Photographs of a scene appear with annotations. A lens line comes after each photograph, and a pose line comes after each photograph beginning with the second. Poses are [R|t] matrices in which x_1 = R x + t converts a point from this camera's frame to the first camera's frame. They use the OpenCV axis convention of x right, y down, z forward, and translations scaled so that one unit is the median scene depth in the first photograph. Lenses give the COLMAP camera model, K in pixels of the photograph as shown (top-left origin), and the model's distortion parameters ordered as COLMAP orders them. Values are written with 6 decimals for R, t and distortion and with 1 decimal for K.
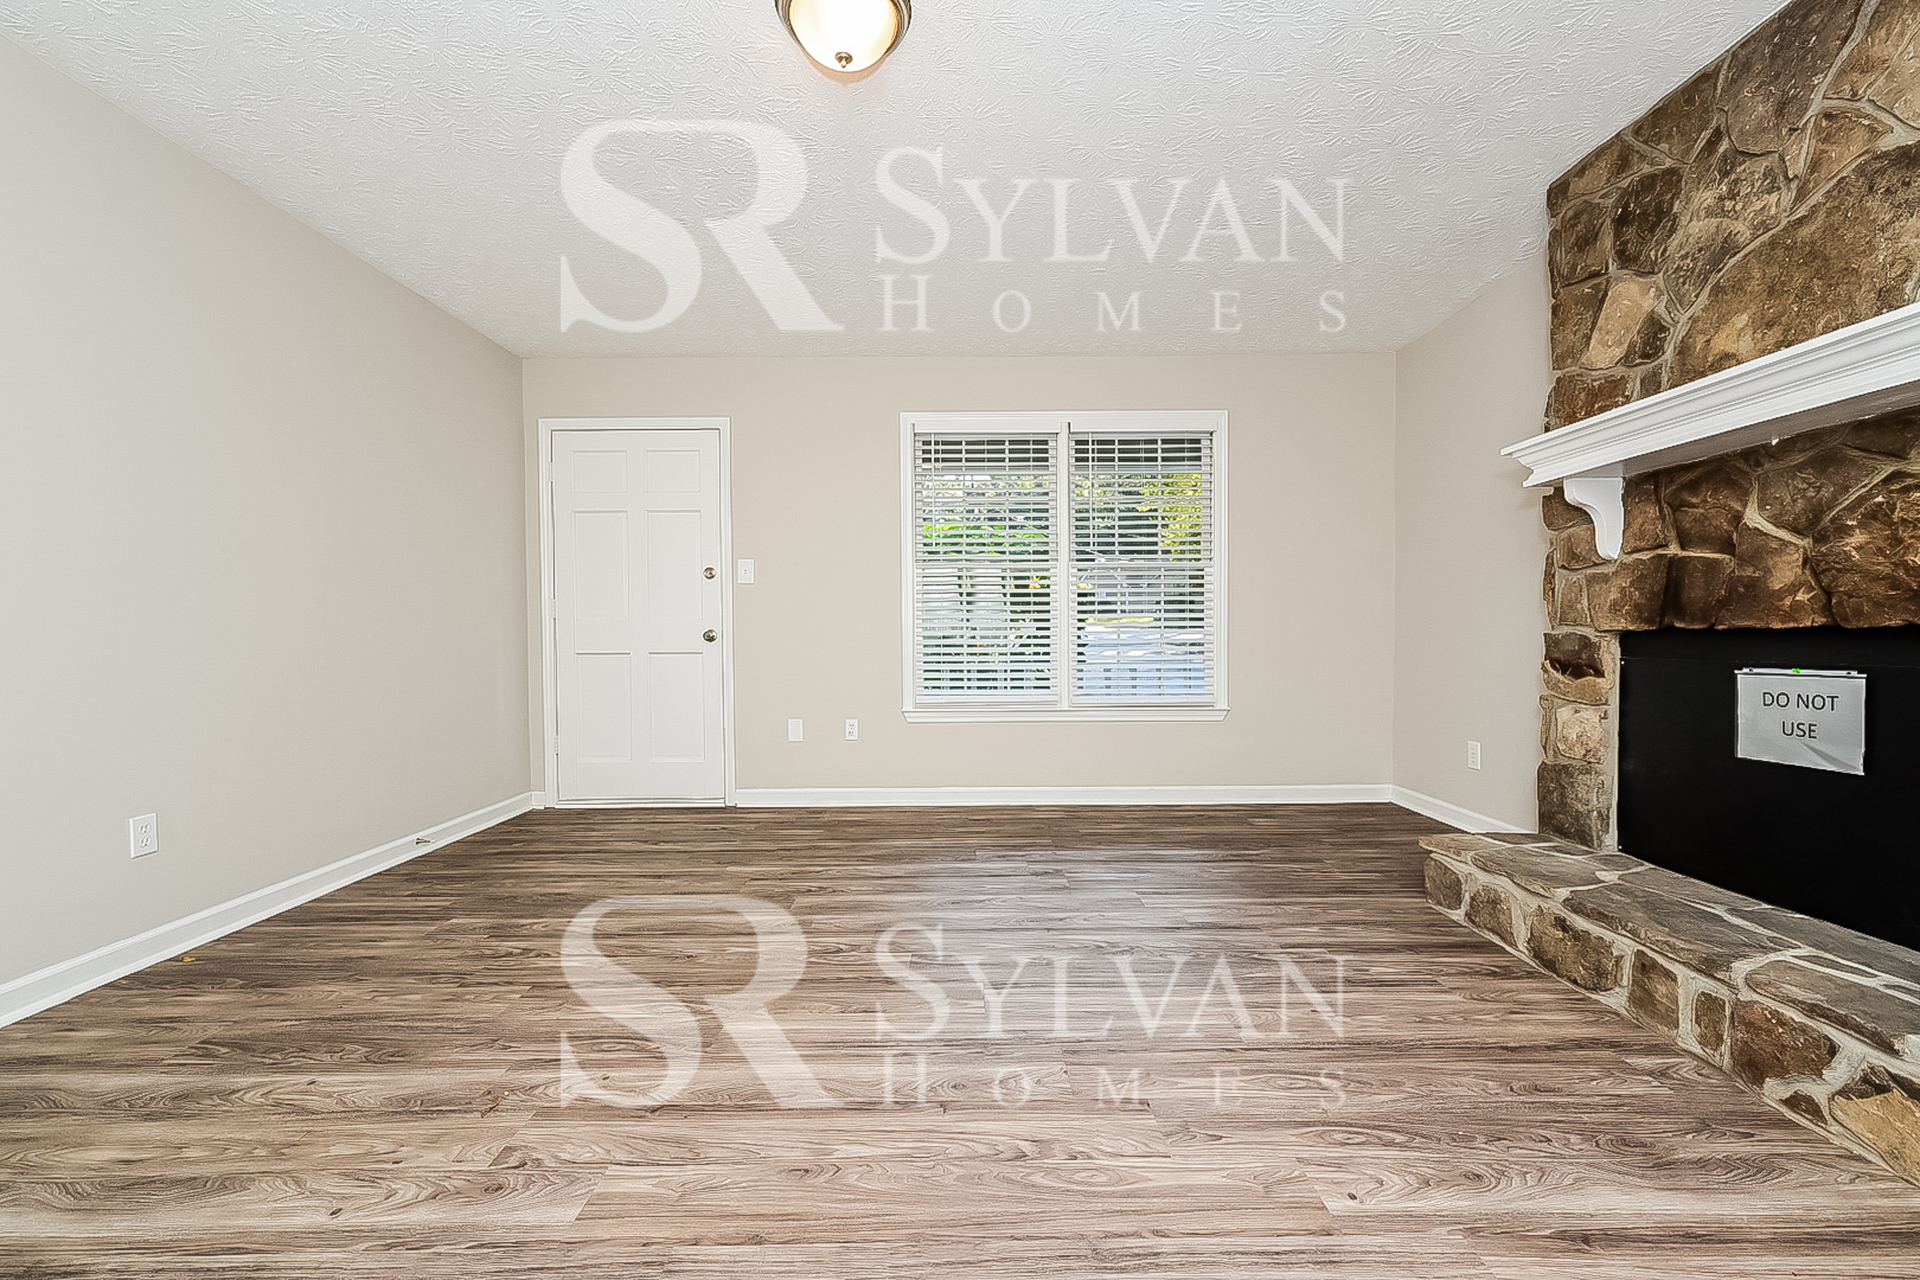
lens RADIAL K [[764.8, 0, 966.0], [0, 764.8, 643.9], [0, 0, 1]] dist [0.004304, 0.000240]
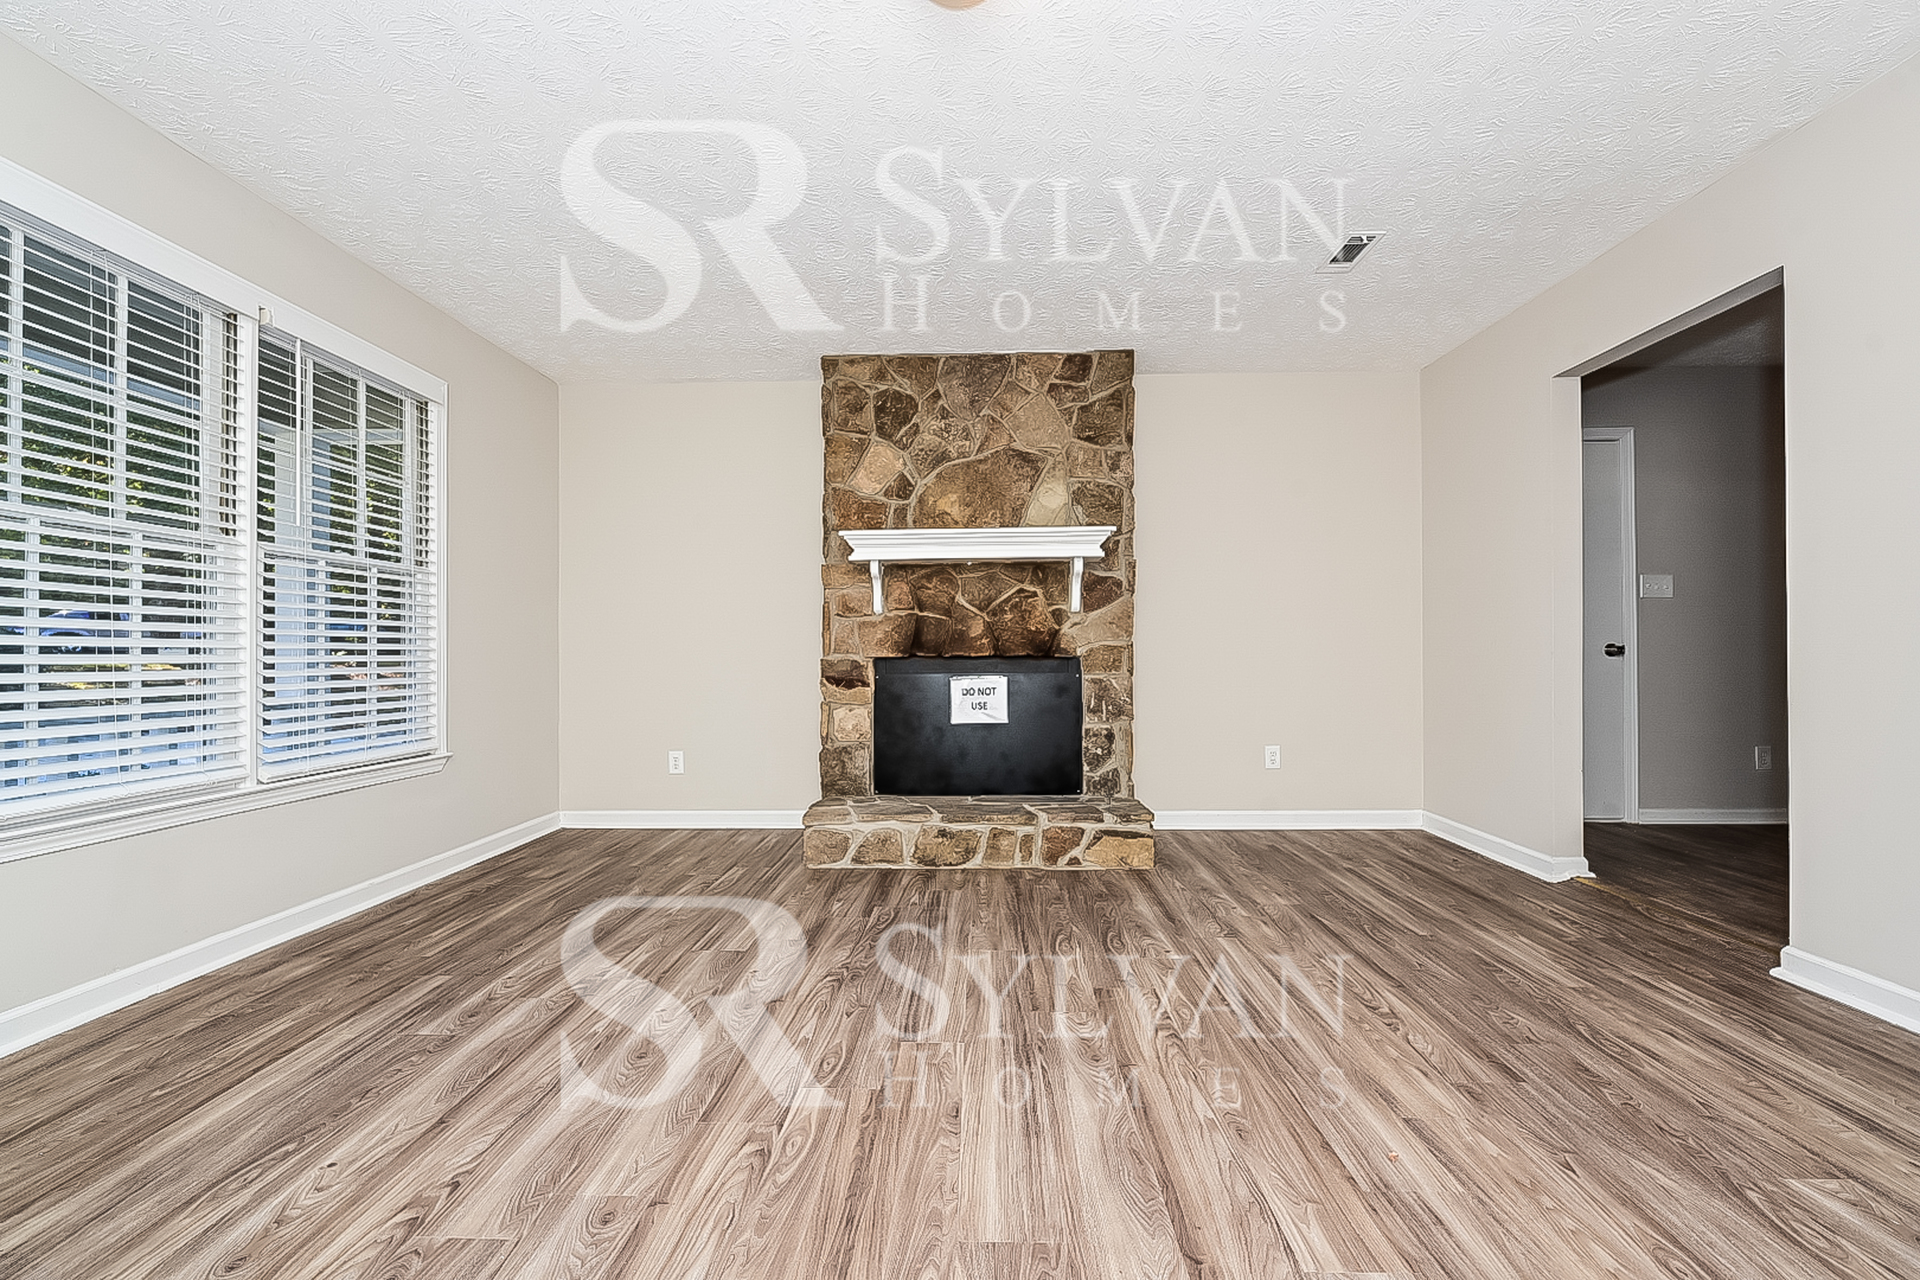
lens RADIAL K [[764.8, 0, 969.6], [0, 764.8, 648.2], [0, 0, 1]] dist [0.004304, 0.000240]
pose [[0.036300, 0.017449, 0.999189, -0.843039], [0.018144, 0.999671, -0.018116, -0.004480], [-0.999176, 0.018787, 0.035972, 0.830489]]
